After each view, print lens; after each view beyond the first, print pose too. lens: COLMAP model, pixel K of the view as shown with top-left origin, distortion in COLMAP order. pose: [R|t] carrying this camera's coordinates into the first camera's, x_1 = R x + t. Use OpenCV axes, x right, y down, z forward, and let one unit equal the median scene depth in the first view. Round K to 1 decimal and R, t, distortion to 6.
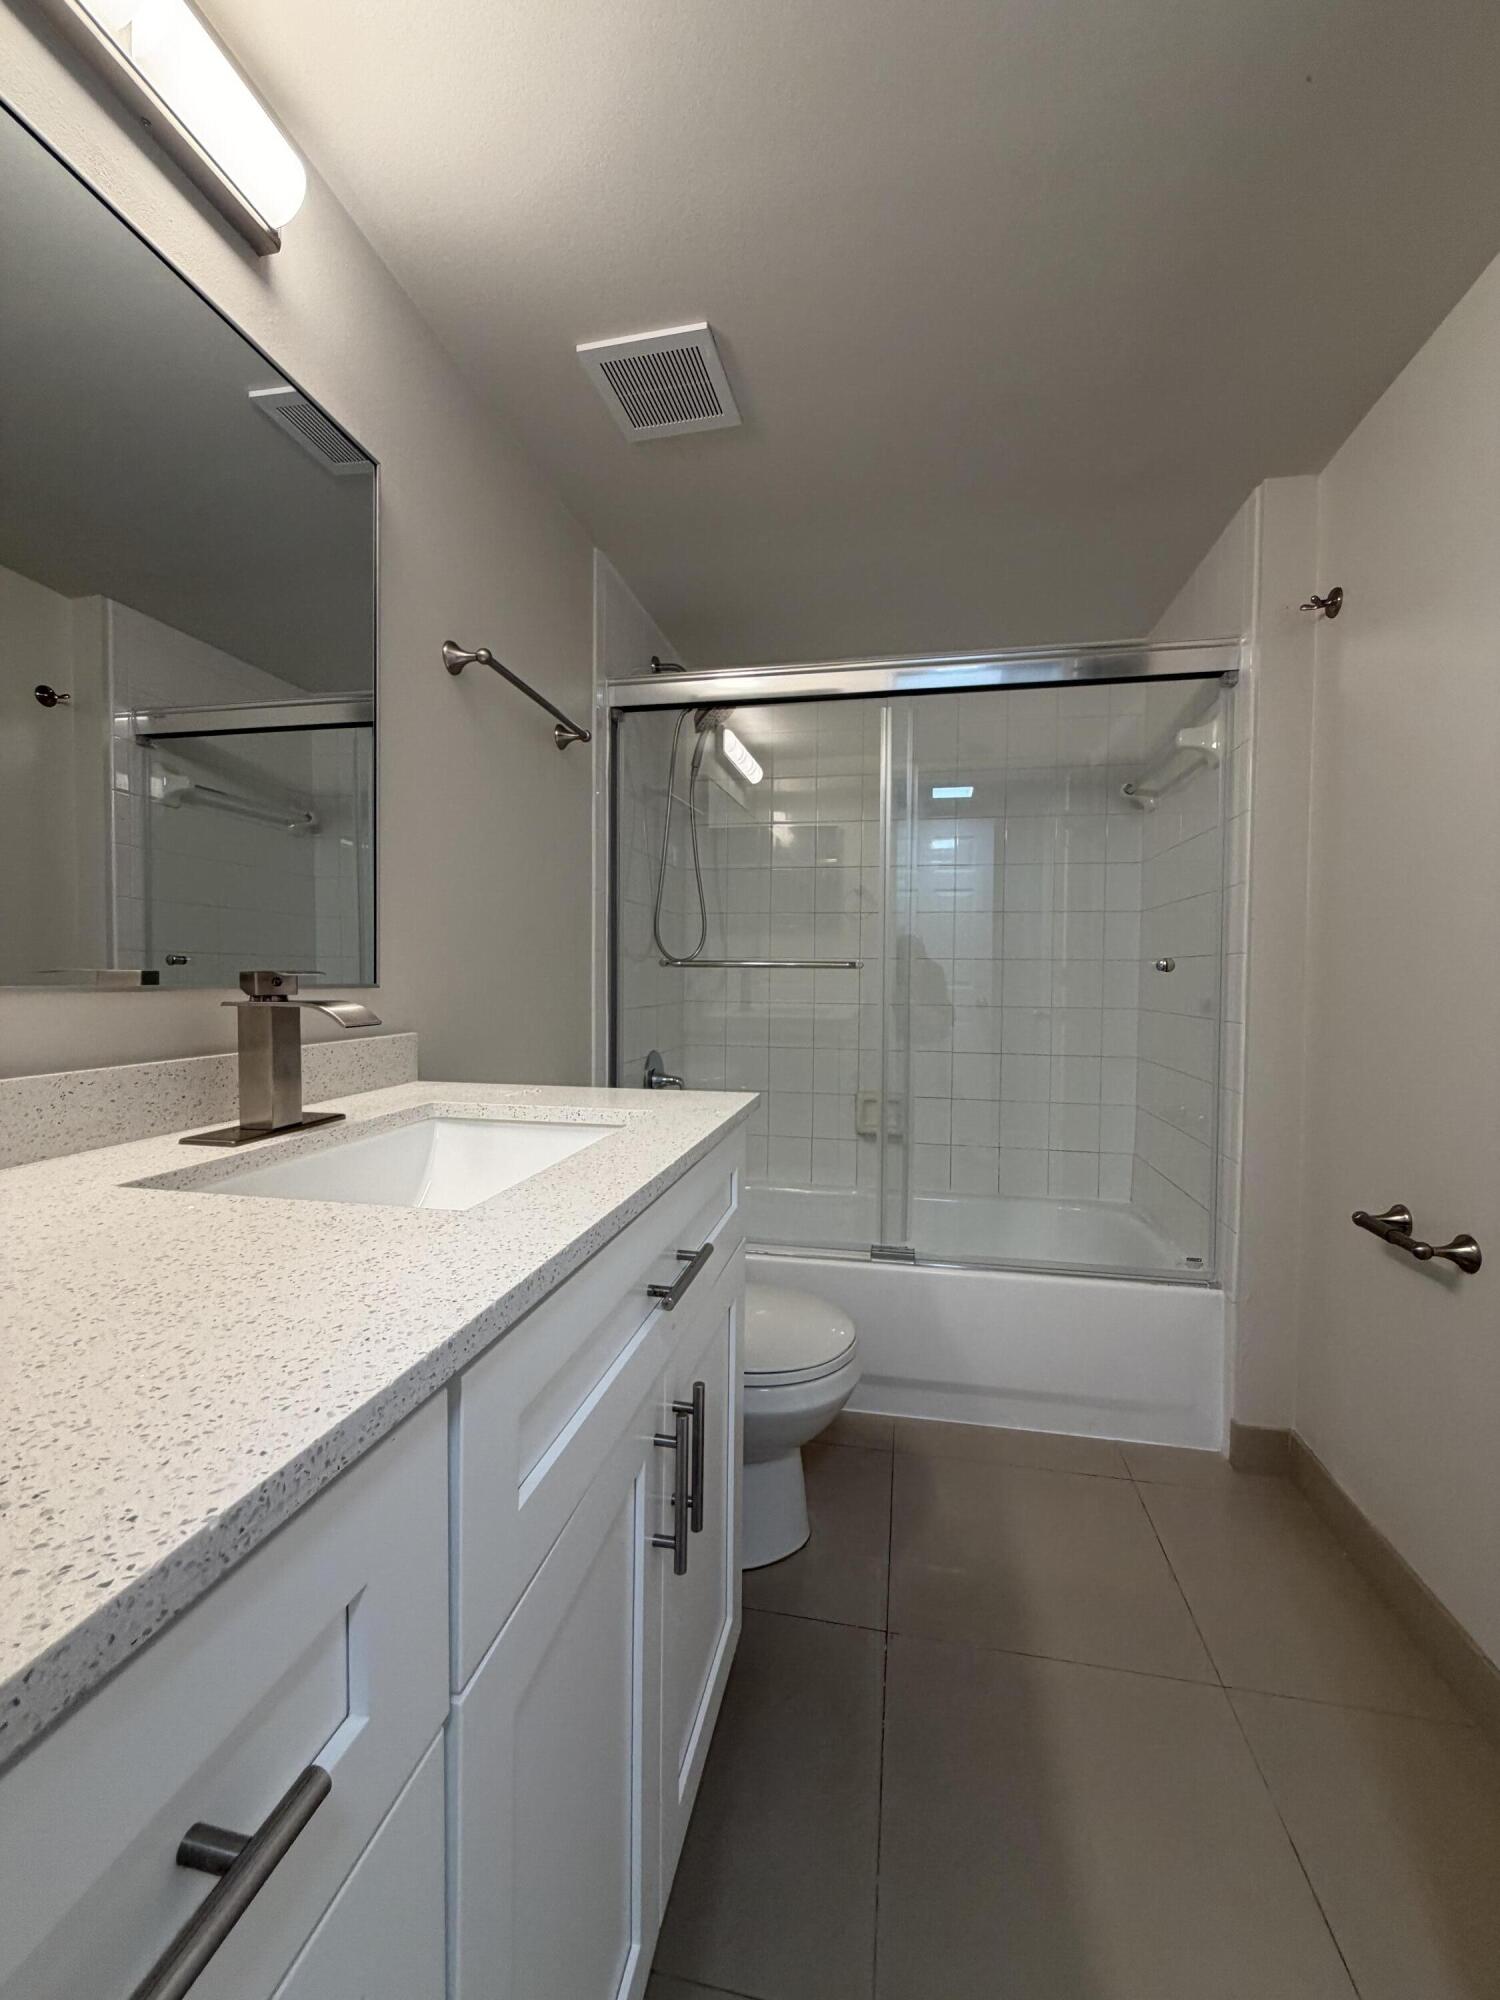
lens RADIAL K [[800.1, 0, 747.0], [0, 800.1, 994.2], [0, 0, 1]] dist [0.000899, 0.000154]
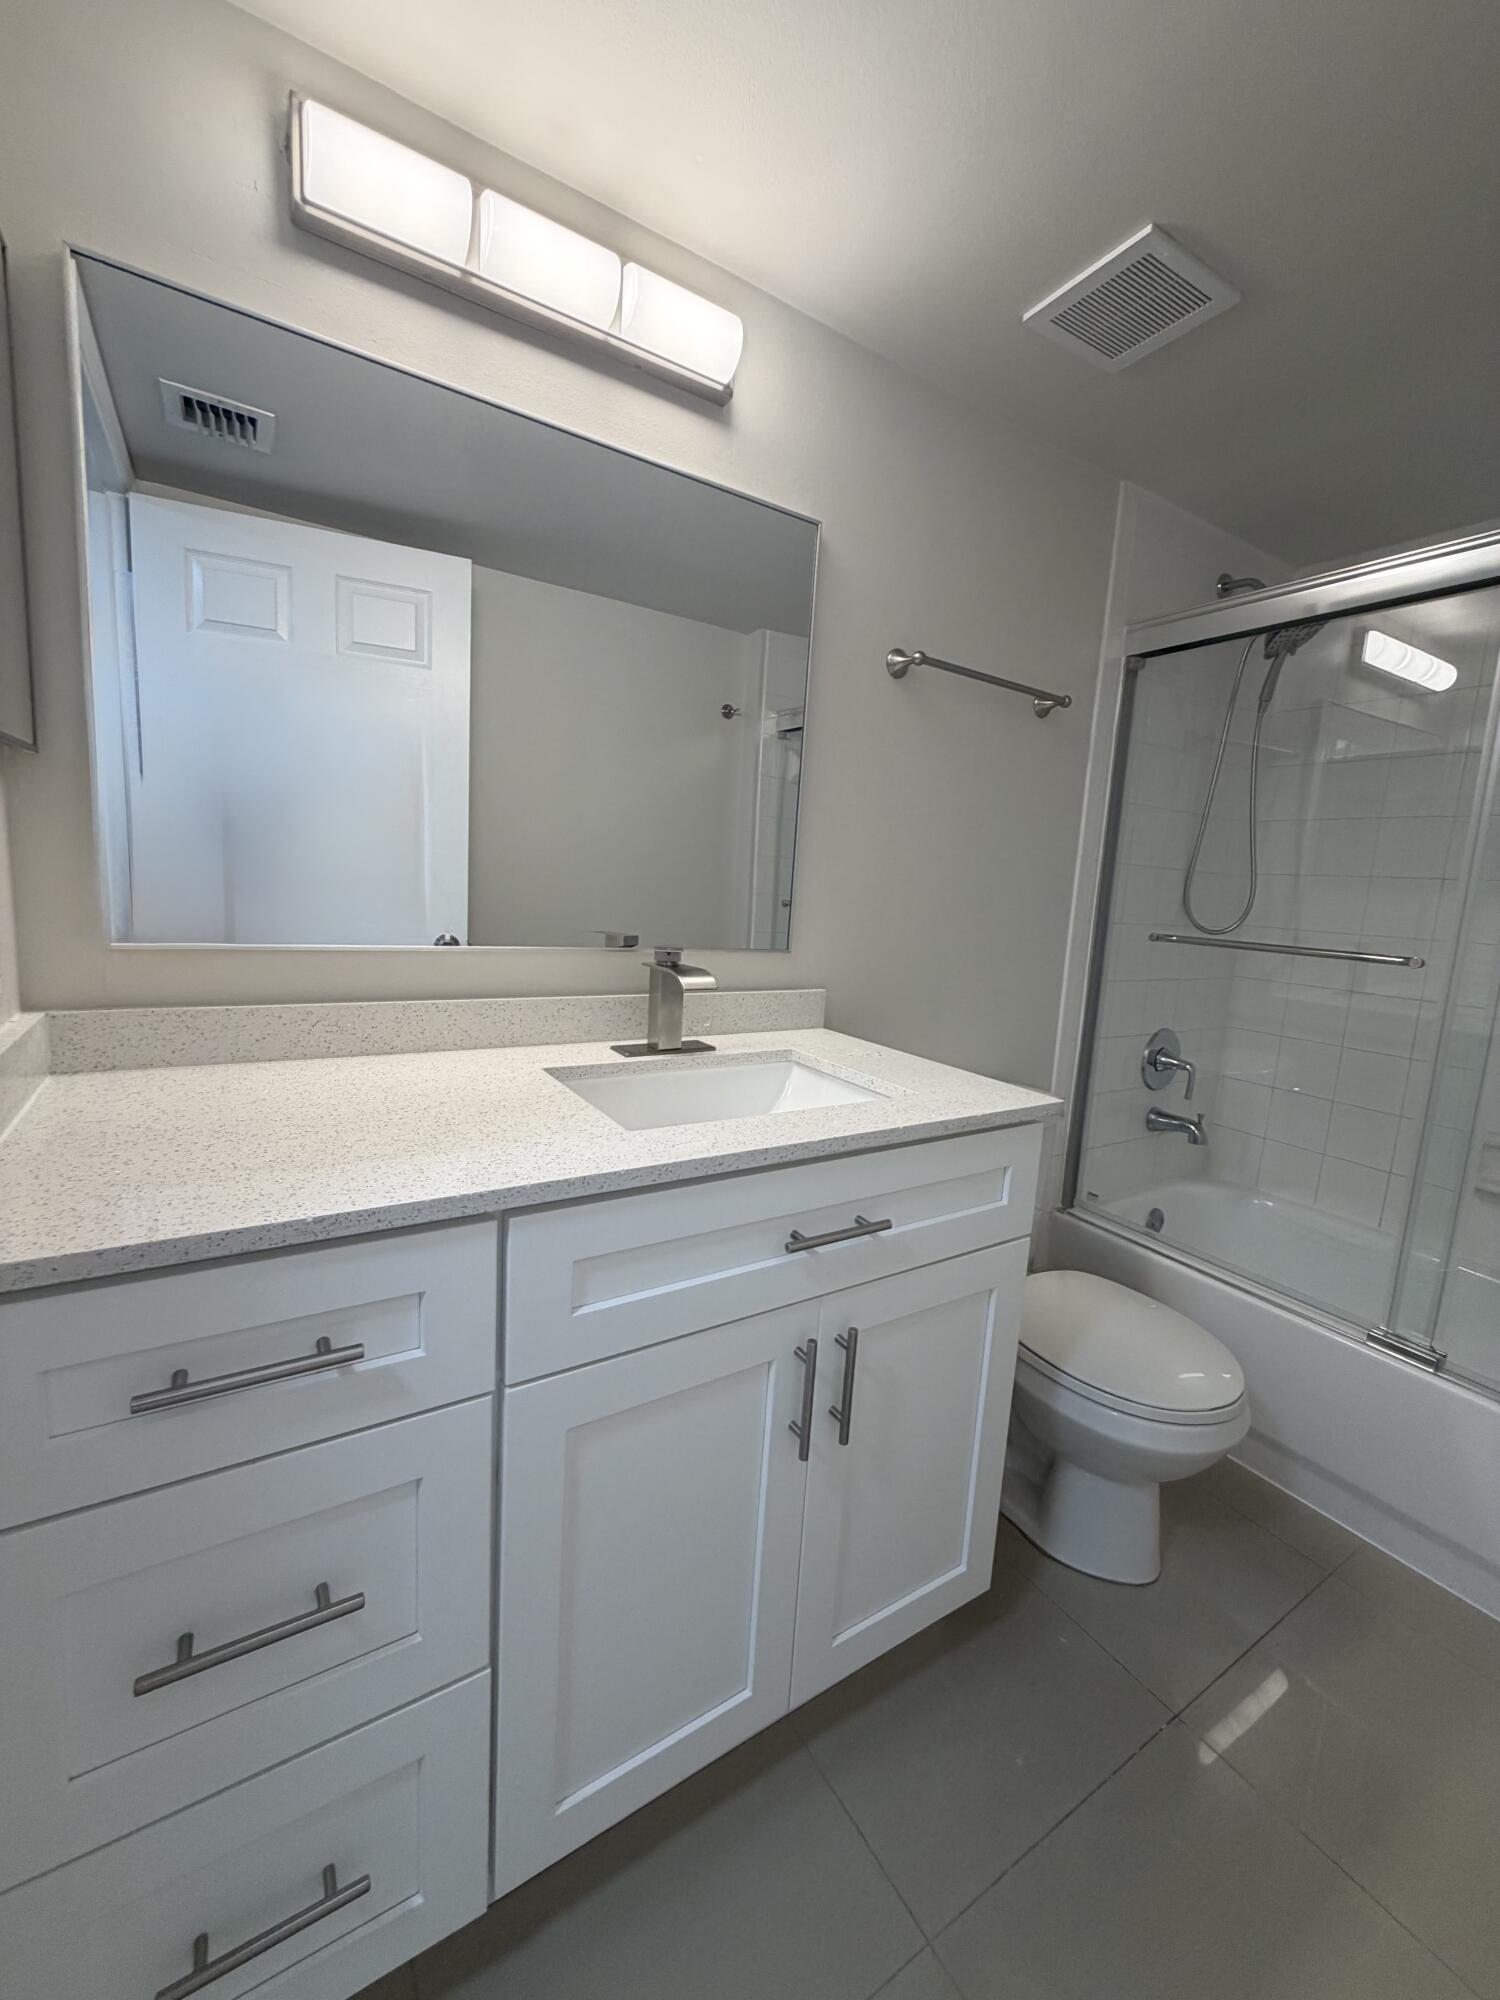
lens RADIAL K [[800.1, 0, 747.0], [0, 800.1, 994.2], [0, 0, 1]] dist [0.000899, 0.000154]
pose [[0.685025, 0.136780, -0.715564, 0.381162], [-0.070747, 0.990064, 0.121522, -0.084599], [0.725076, -0.032622, 0.687895, 0.055013]]
